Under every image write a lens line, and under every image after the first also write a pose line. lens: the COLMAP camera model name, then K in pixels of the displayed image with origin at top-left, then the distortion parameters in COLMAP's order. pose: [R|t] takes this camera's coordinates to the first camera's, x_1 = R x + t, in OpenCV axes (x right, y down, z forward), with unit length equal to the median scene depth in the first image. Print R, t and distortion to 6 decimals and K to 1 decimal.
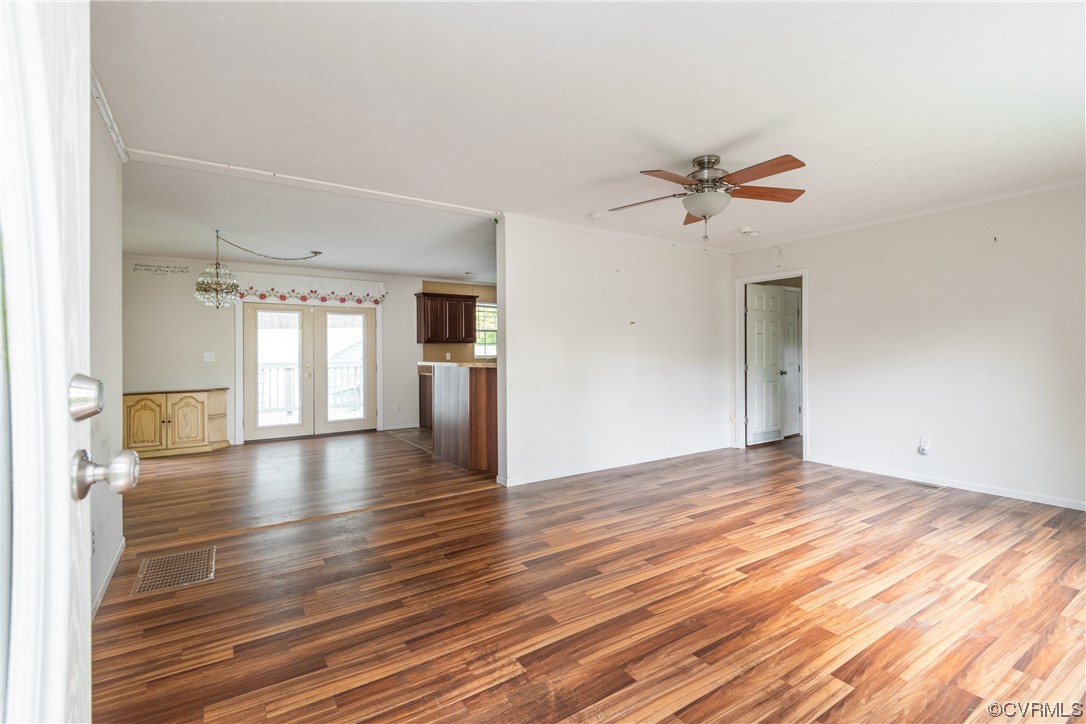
lens RADIAL K [[501.6, 0, 543.1], [0, 501.6, 326.4], [0, 0, 1]] dist [0.027527, -0.017020]
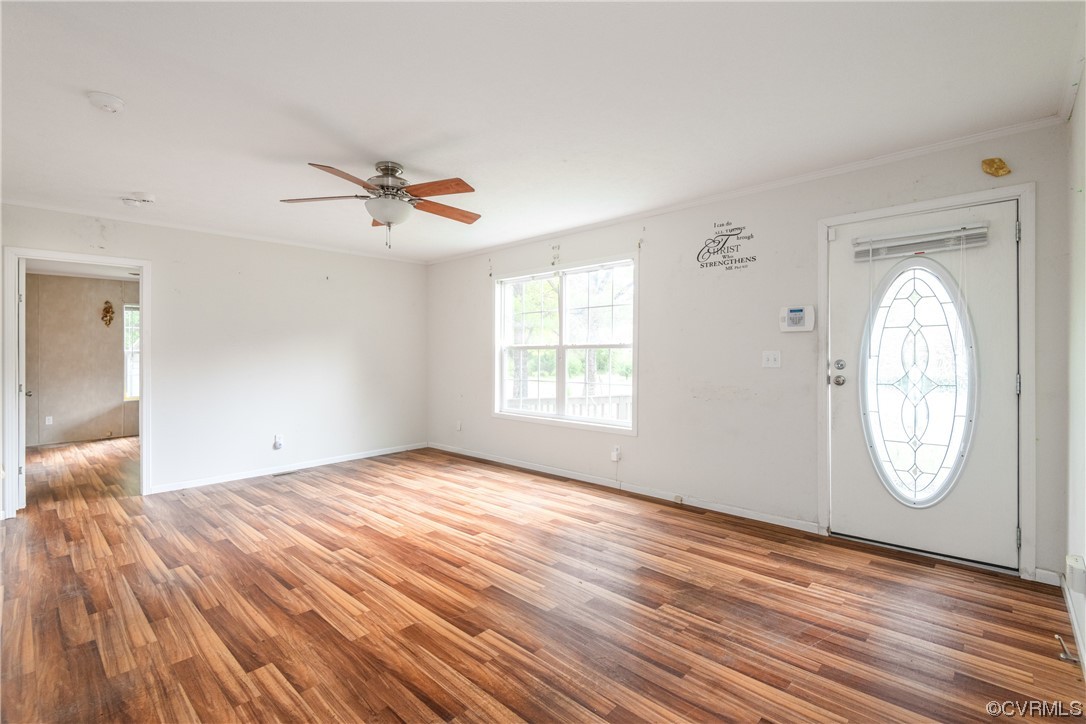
lens RADIAL K [[489.3, 0, 545.3], [0, 489.3, 356.8], [0, 0, 1]] dist [0.028532, -0.011316]
pose [[-0.238118, -0.000157, 0.971236, -0.764854], [-0.038835, 0.999202, -0.009360, 0.042241], [-0.970459, -0.039947, -0.237934, 1.039449]]
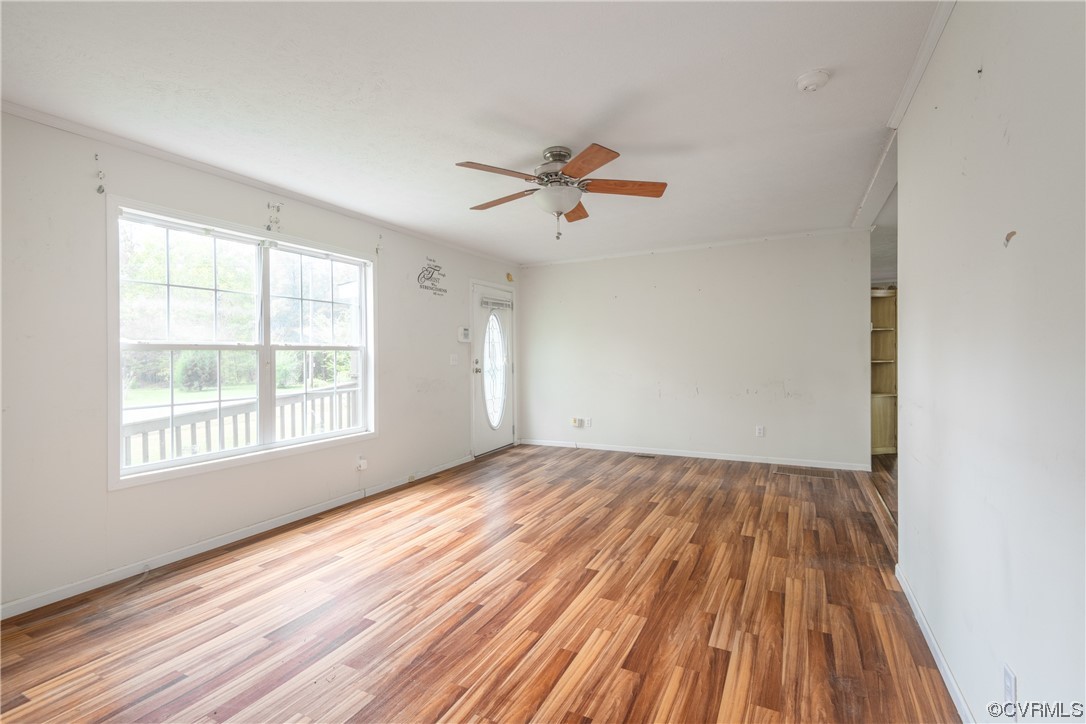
lens RADIAL K [[489.3, 0, 545.3], [0, 489.3, 356.8], [0, 0, 1]] dist [0.028532, -0.011316]
pose [[-0.869355, 0.022270, -0.493686, 0.868766], [0.046360, 0.998254, -0.036605, 0.089691], [0.492009, -0.054710, -0.868869, 1.972375]]
